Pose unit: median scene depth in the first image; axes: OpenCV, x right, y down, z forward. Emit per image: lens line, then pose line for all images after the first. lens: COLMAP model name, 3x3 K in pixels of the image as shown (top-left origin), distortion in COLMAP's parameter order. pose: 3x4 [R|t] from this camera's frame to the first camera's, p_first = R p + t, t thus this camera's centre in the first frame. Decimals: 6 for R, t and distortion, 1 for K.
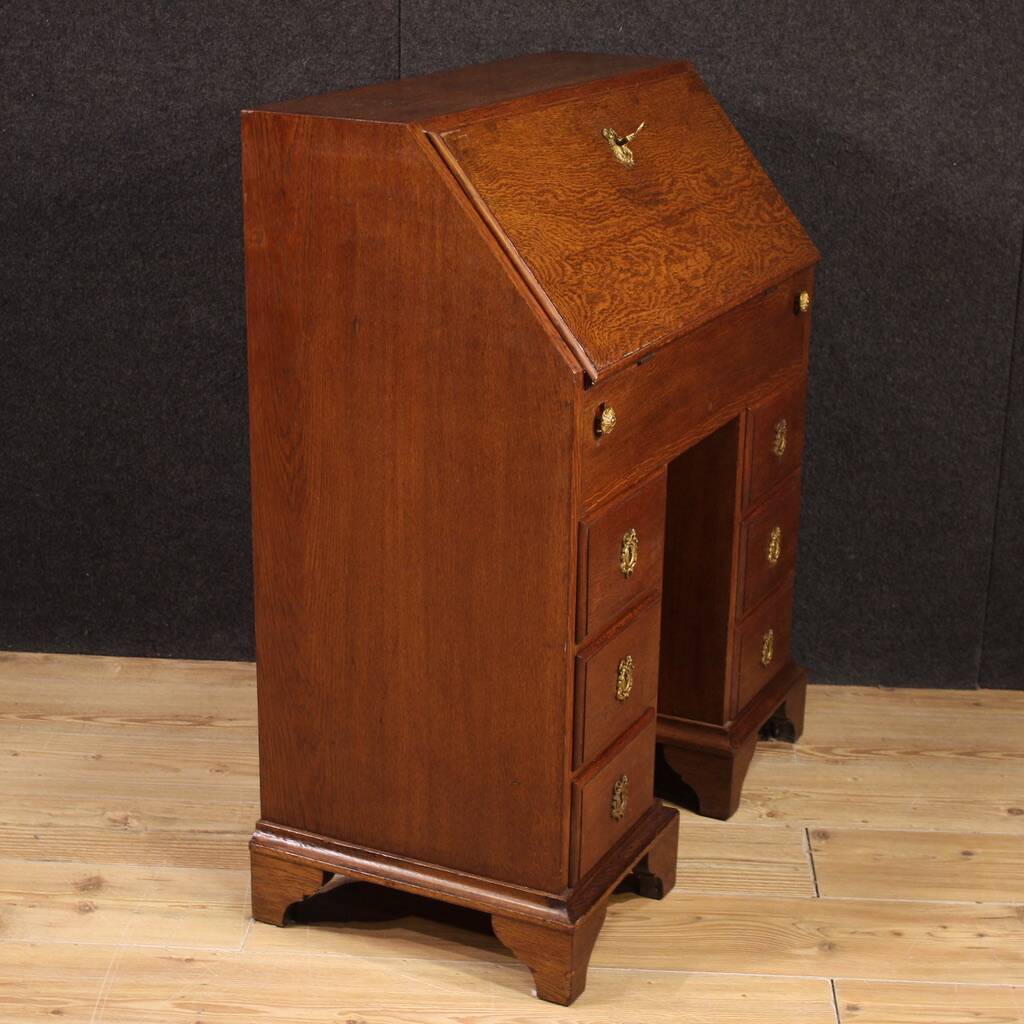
lens RADIAL K [[2043.1, 0, 516.4], [0, 2043.1, 530.3], [0, 0, 1]] dist [-0.066377, 0.100009]
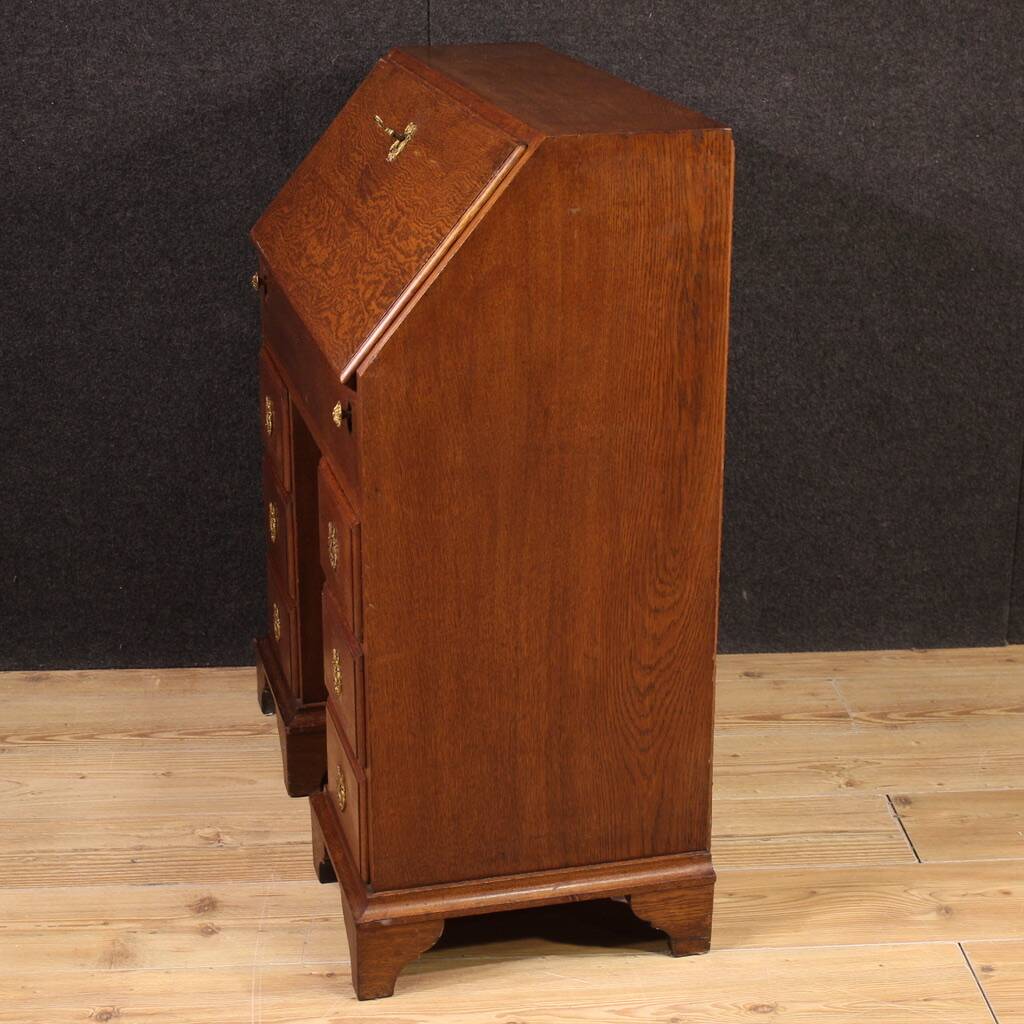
lens RADIAL K [[2043.1, 0, 516.4], [0, 2043.1, 530.3], [0, 0, 1]] dist [-0.066377, 0.100009]
pose [[0.993774, -0.059560, 0.094159, -0.121987], [0.057774, 0.998096, 0.021583, -0.017759], [-0.095265, -0.016009, 0.995323, 0.002979]]
